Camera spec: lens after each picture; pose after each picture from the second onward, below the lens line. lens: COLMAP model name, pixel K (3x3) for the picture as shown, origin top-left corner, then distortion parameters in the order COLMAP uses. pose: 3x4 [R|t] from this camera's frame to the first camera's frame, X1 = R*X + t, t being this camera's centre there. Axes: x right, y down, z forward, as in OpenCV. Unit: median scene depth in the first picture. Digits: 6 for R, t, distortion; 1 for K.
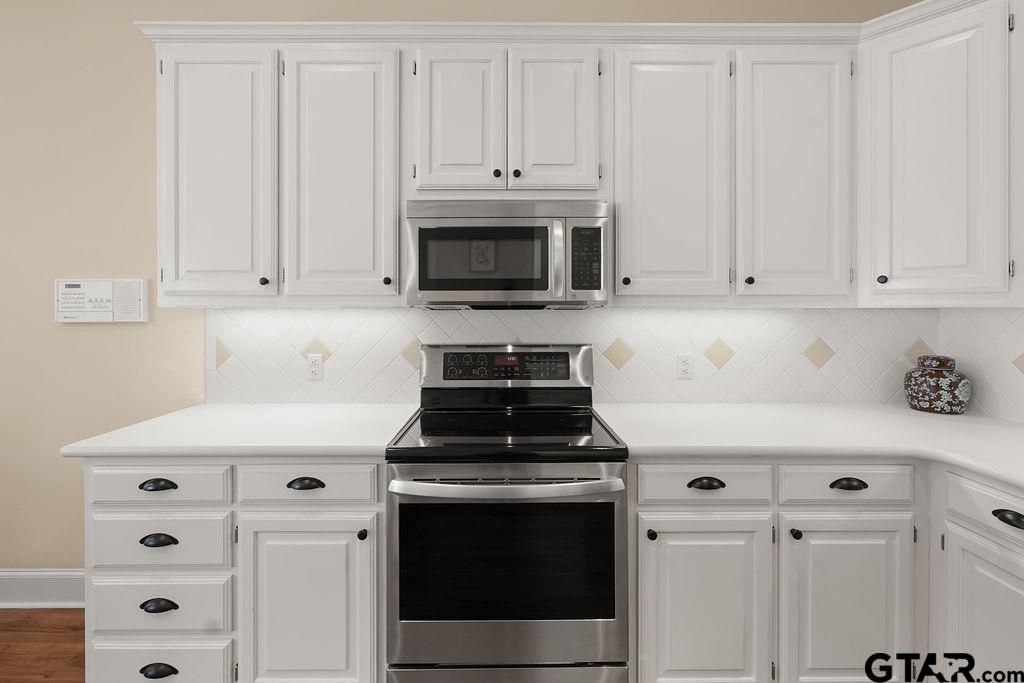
lens RADIAL K [[446.2, 0, 510.3], [0, 446.2, 318.8], [0, 0, 1]] dist [-0.001043, 0.000720]
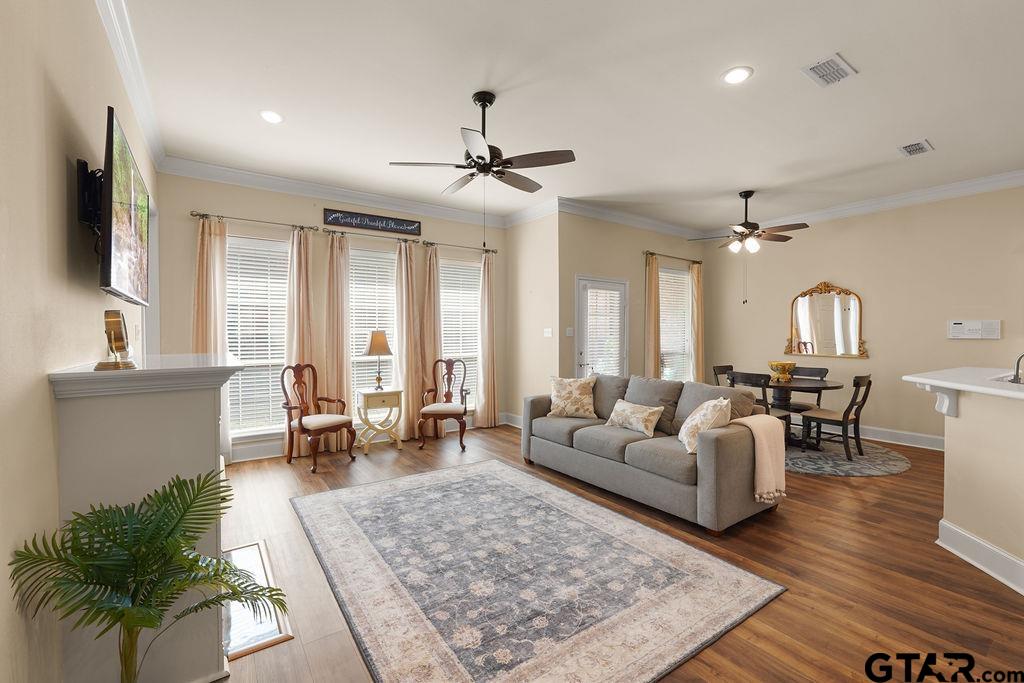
lens RADIAL K [[439.8, 0, 506.4], [0, 439.8, 337.3], [0, 0, 1]] dist [-0.001981, 0.000279]
pose [[0.558847, 0.008065, -0.829231, -0.385224], [-0.005067, 0.999967, 0.006311, -0.002507], [0.829255, 0.000674, 0.558870, -2.385460]]
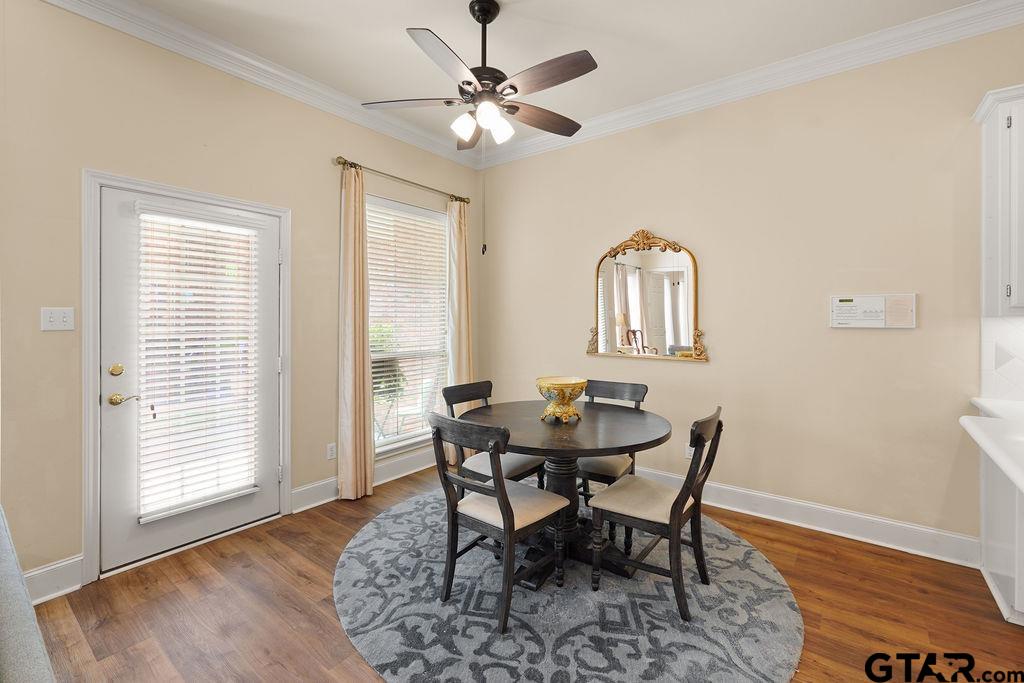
lens RADIAL K [[446.2, 0, 510.3], [0, 446.2, 318.8], [0, 0, 1]] dist [-0.001043, 0.000720]
pose [[0.780731, -0.004780, -0.624849, -0.949475], [-0.000131, 0.999969, -0.007813, -0.008918], [0.624867, 0.006181, 0.780707, -0.671380]]
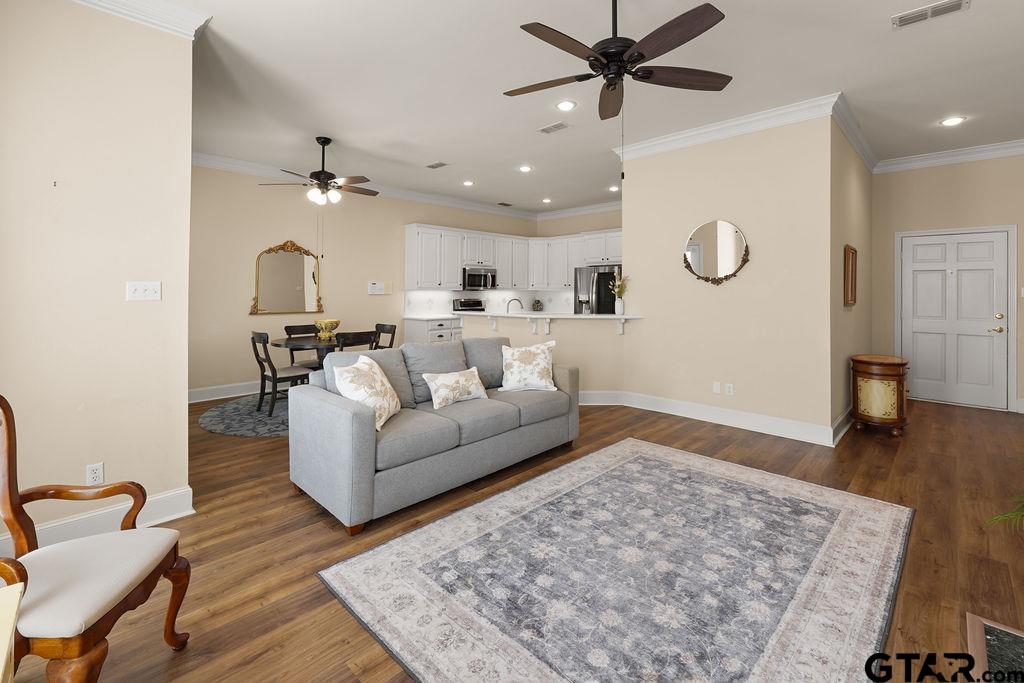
lens RADIAL K [[459.4, 0, 510.9], [0, 459.4, 288.3], [0, 0, 1]] dist [-0.003612, 0.000416]
pose [[0.700825, 0.002250, 0.713329, -2.726675], [0.005068, 0.999954, -0.008133, -0.006369], [-0.713315, 0.009315, 0.700782, -2.233658]]
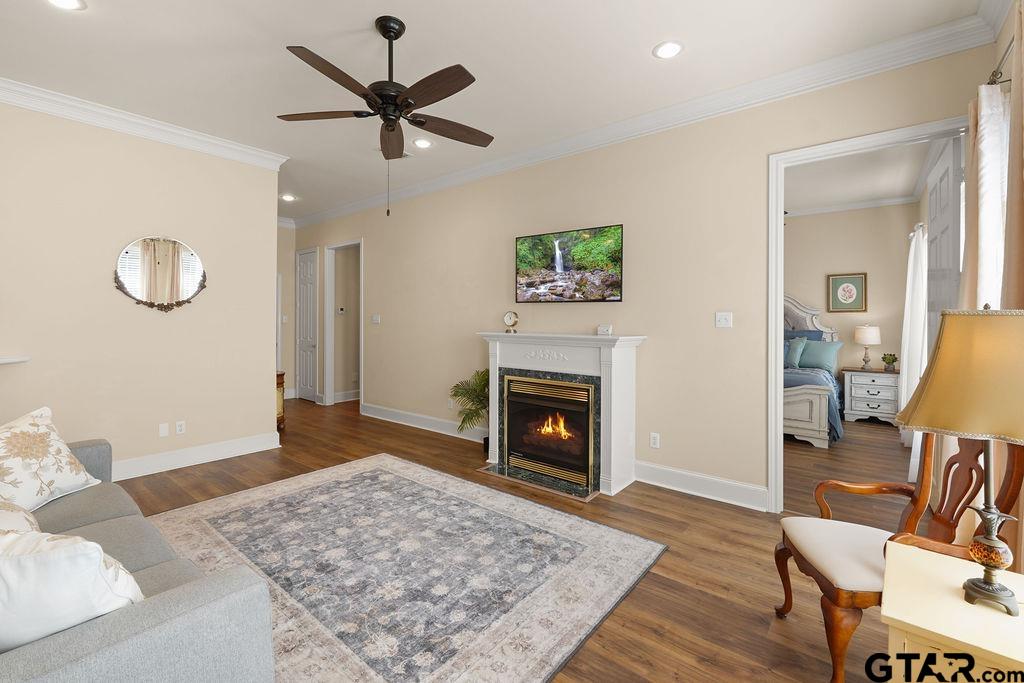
lens RADIAL K [[440.2, 0, 508.9], [0, 440.2, 329.1], [0, 0, 1]] dist [-0.004063, 0.000127]
pose [[-0.773282, -0.018139, 0.633803, -2.724301], [-0.000860, 0.999620, 0.027559, -0.015179], [-0.634062, 0.020765, -0.773003, -0.865958]]
